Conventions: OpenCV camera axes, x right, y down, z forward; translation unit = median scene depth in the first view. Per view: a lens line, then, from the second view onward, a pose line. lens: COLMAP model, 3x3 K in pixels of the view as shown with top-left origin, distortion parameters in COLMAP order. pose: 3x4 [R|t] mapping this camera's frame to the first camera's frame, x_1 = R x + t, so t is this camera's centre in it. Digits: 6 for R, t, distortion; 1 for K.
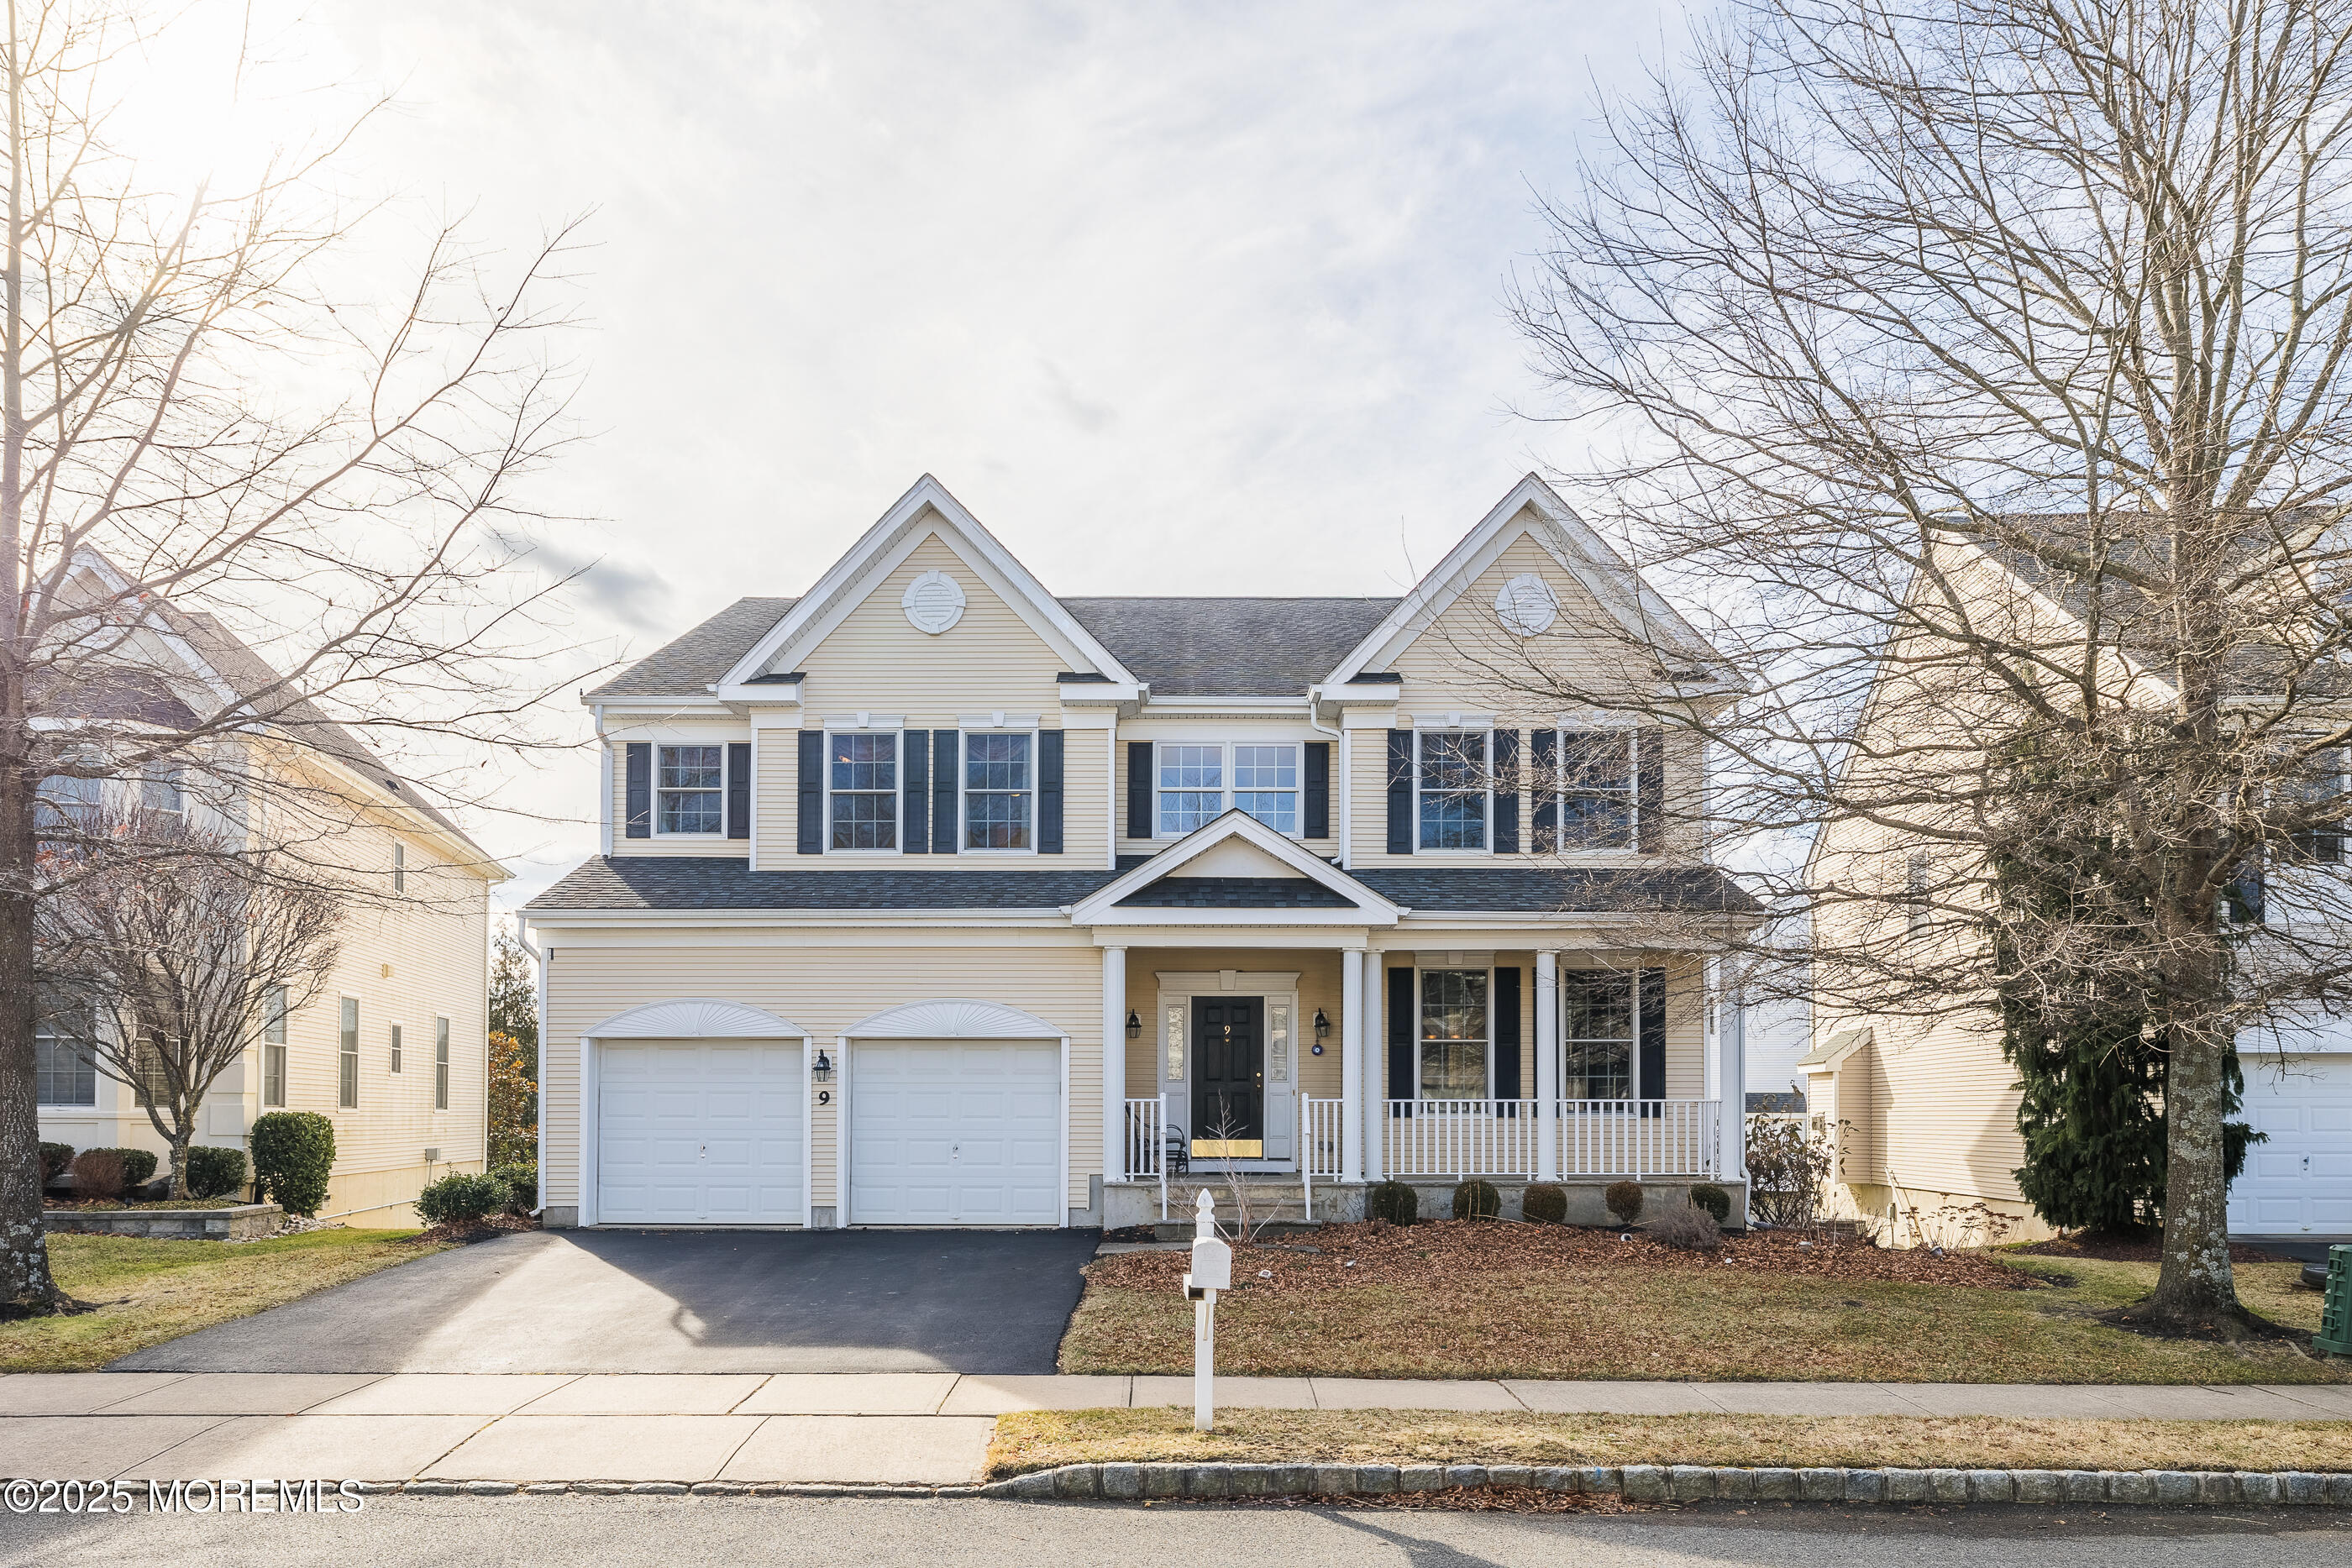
lens RADIAL K [[1473.4, 0, 1177.0], [0, 1473.4, 848.5], [0, 0, 1]] dist [-0.001357, -0.000211]
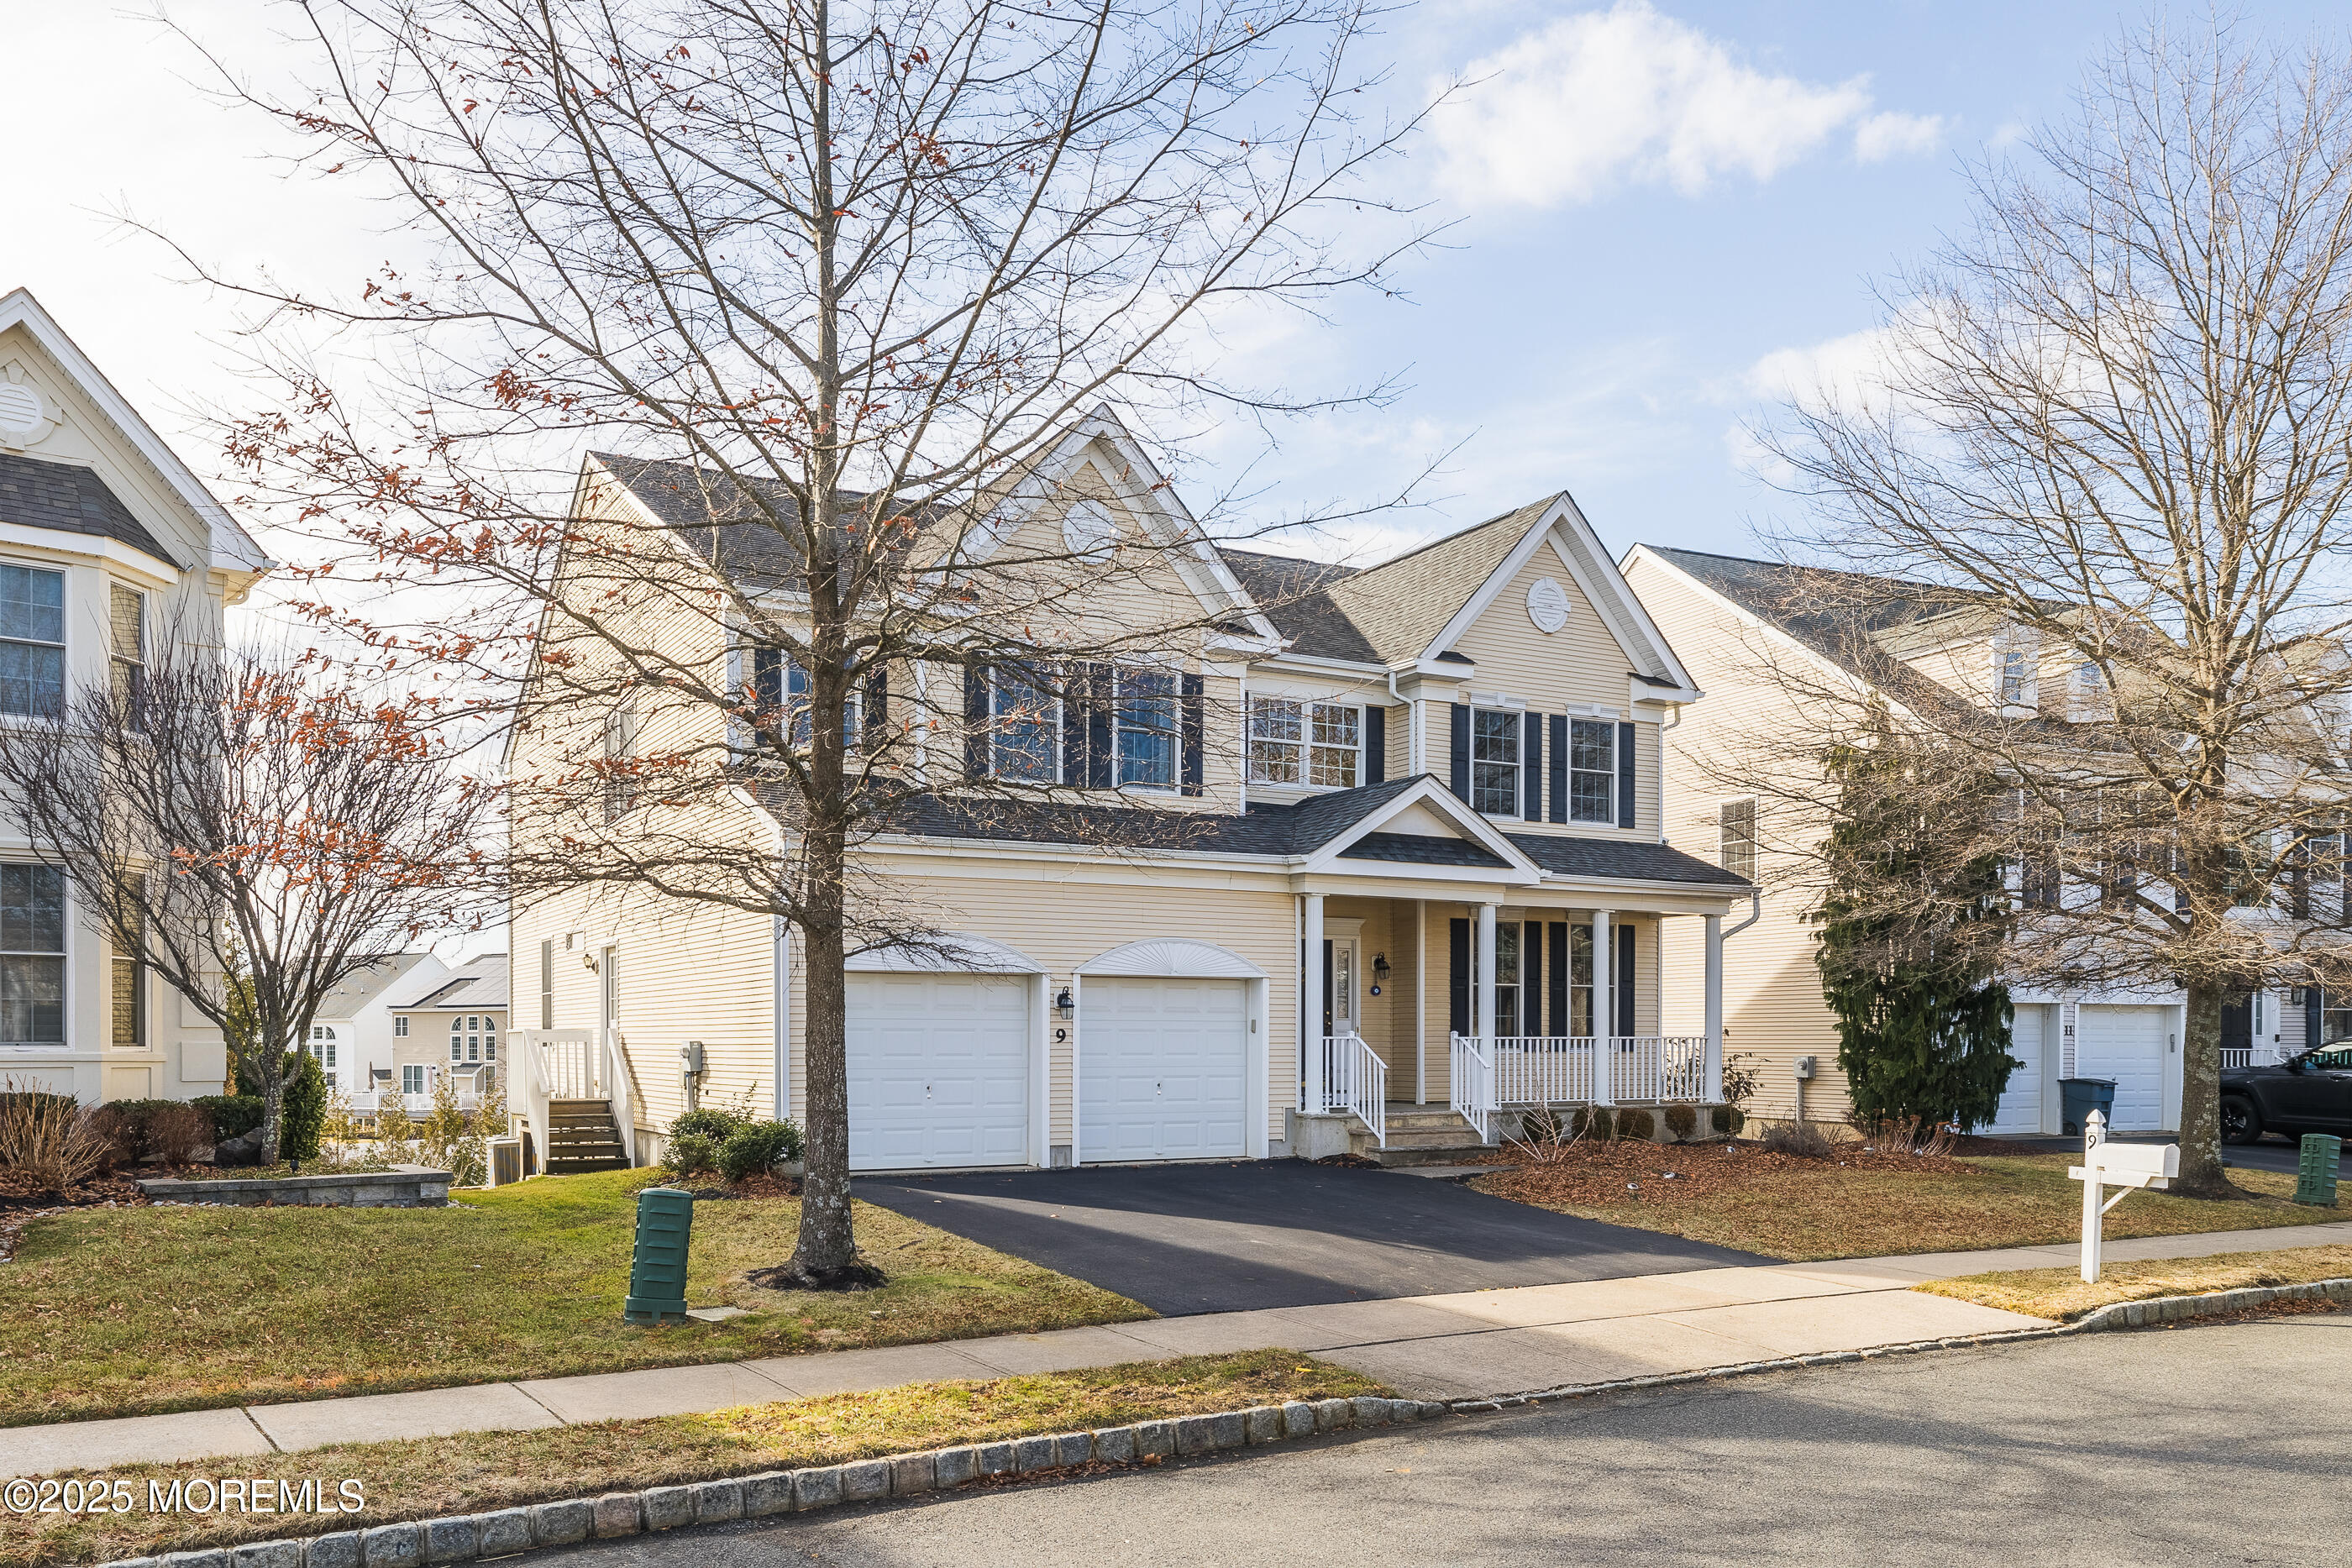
lens RADIAL K [[1573.8, 0, 1176.4], [0, 1573.8, 783.6], [0, 0, 1]] dist [-0.000616, 0.000687]
pose [[0.898450, 0.069661, 0.433515, -0.640695], [-0.075433, 0.997143, -0.003897, -0.000450], [-0.432548, -0.029200, 0.901138, 0.024097]]
